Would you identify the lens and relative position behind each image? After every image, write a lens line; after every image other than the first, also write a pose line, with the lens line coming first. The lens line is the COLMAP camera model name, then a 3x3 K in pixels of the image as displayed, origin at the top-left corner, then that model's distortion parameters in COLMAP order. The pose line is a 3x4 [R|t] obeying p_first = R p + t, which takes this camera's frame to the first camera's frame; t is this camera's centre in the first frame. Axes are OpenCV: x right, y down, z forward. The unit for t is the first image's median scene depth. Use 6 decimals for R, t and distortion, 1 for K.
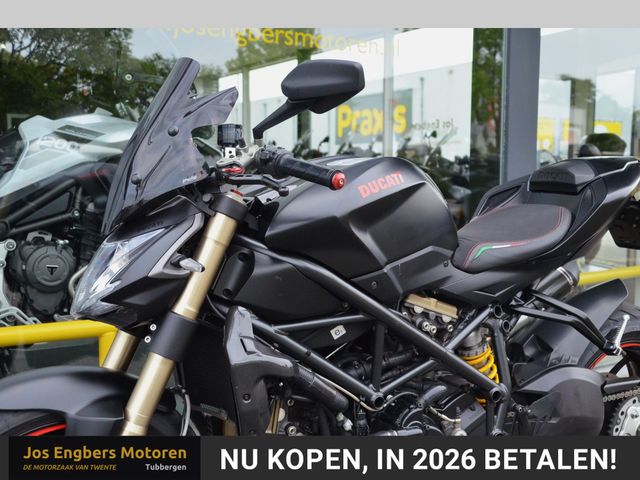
lens RADIAL K [[811.3, 0, 329.1], [0, 811.3, 248.8], [0, 0, 1]] dist [0.036771, 0.000000]
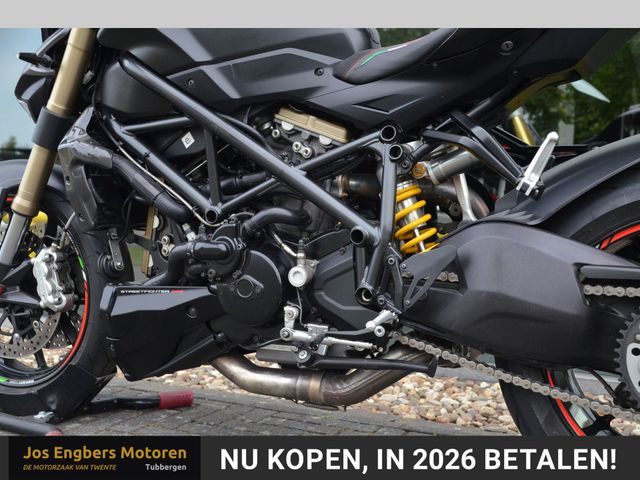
lens RADIAL K [[791.9, 0, 329.2], [0, 791.9, 248.9], [0, 0, 1]] dist [0.080650, 0.000000]
pose [[0.566865, 0.051998, -0.822168, 0.844252], [-0.101781, 0.994780, -0.007261, 0.207644], [0.817499, 0.087797, 0.569199, 0.562679]]
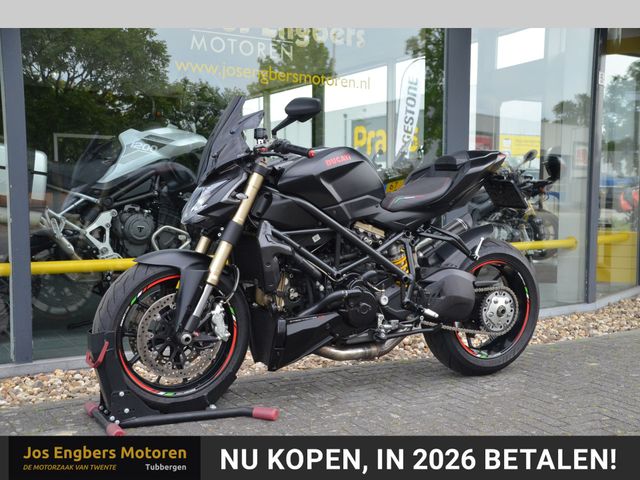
lens RADIAL K [[791.9, 0, 327.3], [0, 791.9, 249.7], [0, 0, 1]] dist [0.080650, 0.000000]
pose [[0.999682, 0.000709, -0.025189, 0.077977], [-0.001230, 0.999785, -0.020689, 0.156059], [0.025169, 0.020714, 0.999469, -0.794472]]
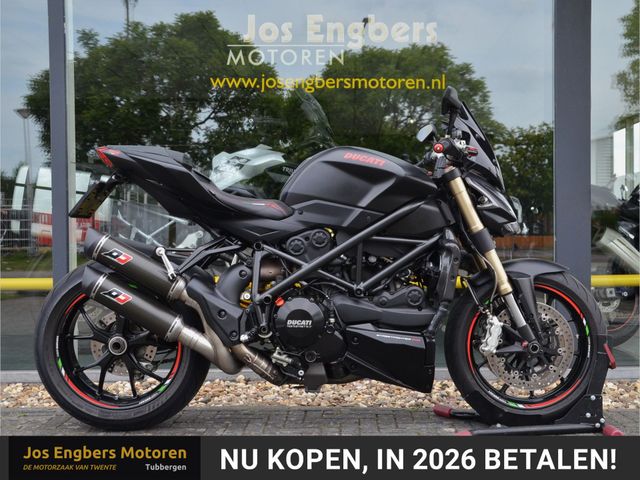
lens RADIAL K [[768.2, 0, 343.1], [0, 768.2, 249.3], [0, 0, 1]] dist [0.018394, 0.000000]
pose [[0.852710, -0.000014, -0.522385, 1.019382], [-0.037840, 0.997371, -0.061795, 0.173753], [0.521013, 0.072460, 0.850468, -0.177794]]
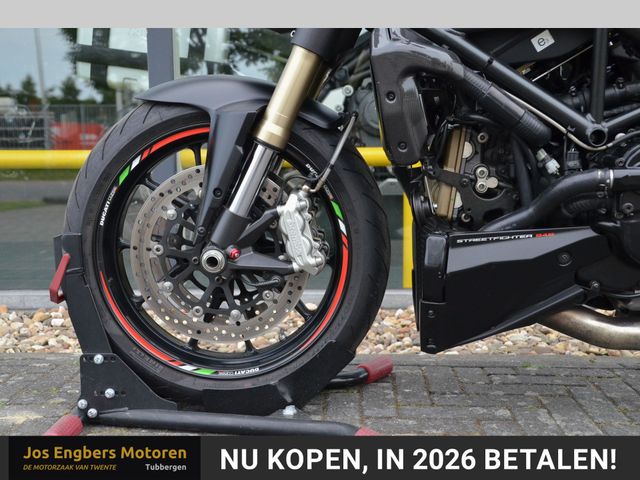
lens RADIAL K [[771.9, 0, 316.0], [0, 771.9, 240.5], [0, 0, 1]] dist [0.047181, 0.000000]
pose [[0.826113, 0.052993, -0.561007, 0.239083], [-0.039153, 0.998560, 0.036670, 0.253218], [0.562142, -0.008328, 0.826999, 0.251962]]
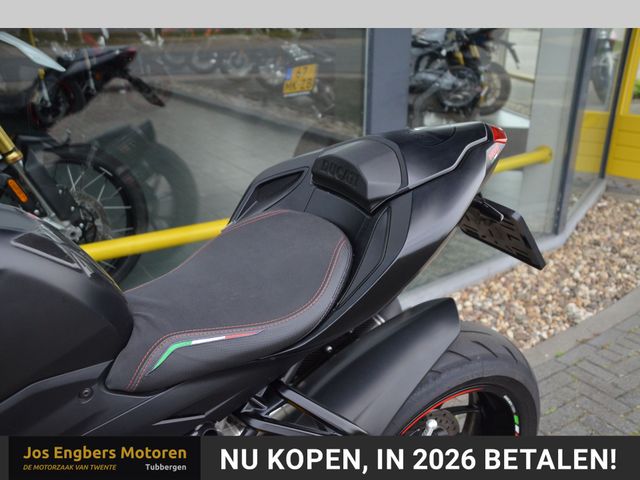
lens RADIAL K [[620.5, 0, 327.7], [0, 620.5, 240.6], [0, 0, 1]] dist [-0.051764, 0.000000]
pose [[0.999700, -0.000060, 0.024478, 0.296946], [-0.006744, 0.960618, 0.277789, -0.195597], [-0.023530, -0.277871, 0.960330, 0.640681]]
